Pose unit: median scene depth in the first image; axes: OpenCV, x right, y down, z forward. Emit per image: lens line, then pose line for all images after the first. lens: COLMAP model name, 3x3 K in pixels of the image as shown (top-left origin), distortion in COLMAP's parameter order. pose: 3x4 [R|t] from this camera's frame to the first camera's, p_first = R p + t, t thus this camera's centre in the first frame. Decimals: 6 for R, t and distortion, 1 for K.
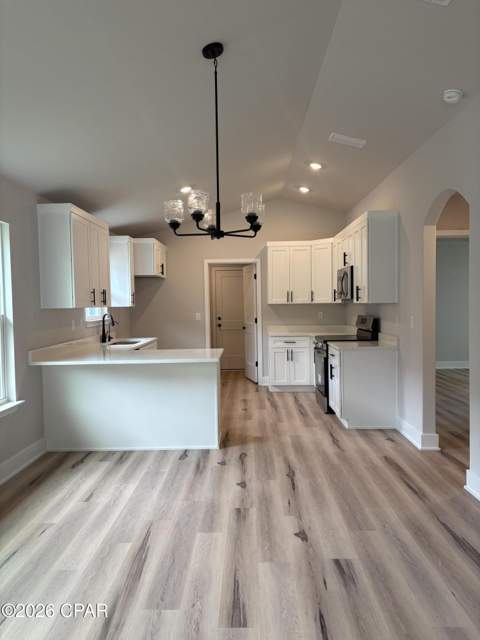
lens RADIAL K [[487.0, 0, 240.0], [0, 487.0, 320.0], [0, 0, 1]] dist [0.057765, -0.001092]
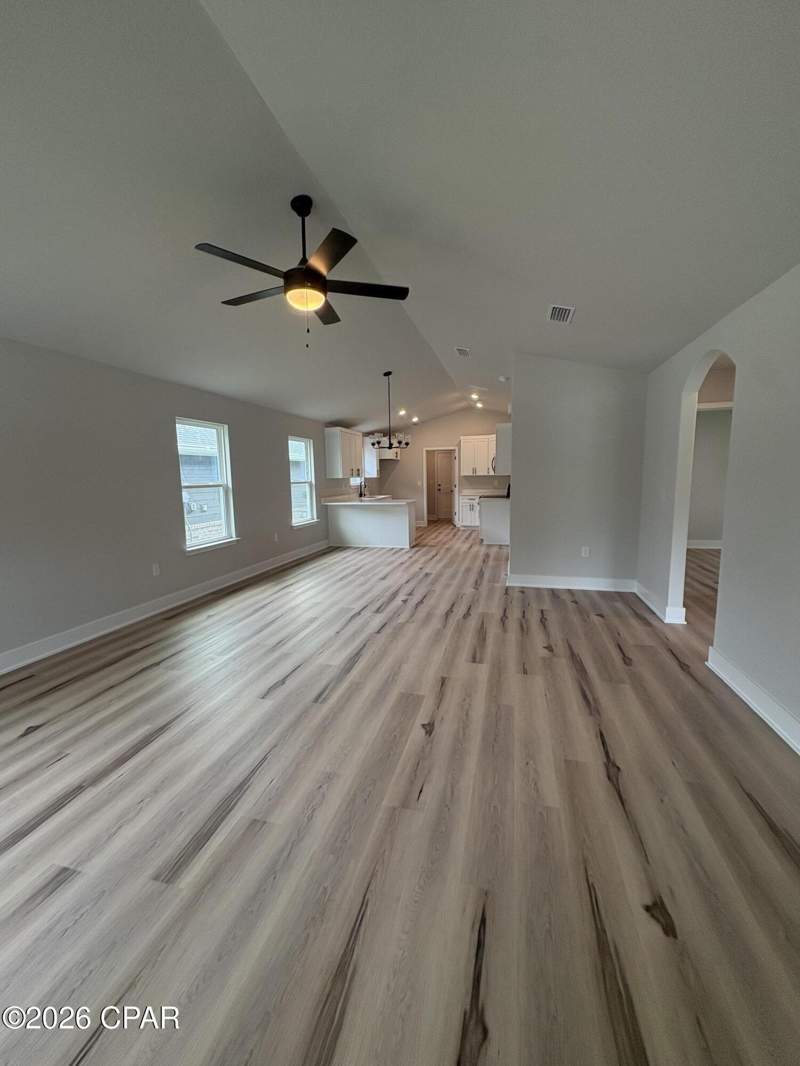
lens RADIAL K [[426.7, 0, 395.3], [0, 426.7, 532.9], [0, 0, 1]] dist [-0.000245, -0.000445]
pose [[0.968575, 0.033953, -0.246393, 0.236728], [-0.008817, 0.994703, 0.102410, 0.014152], [0.248565, -0.097019, 0.963744, -0.499344]]
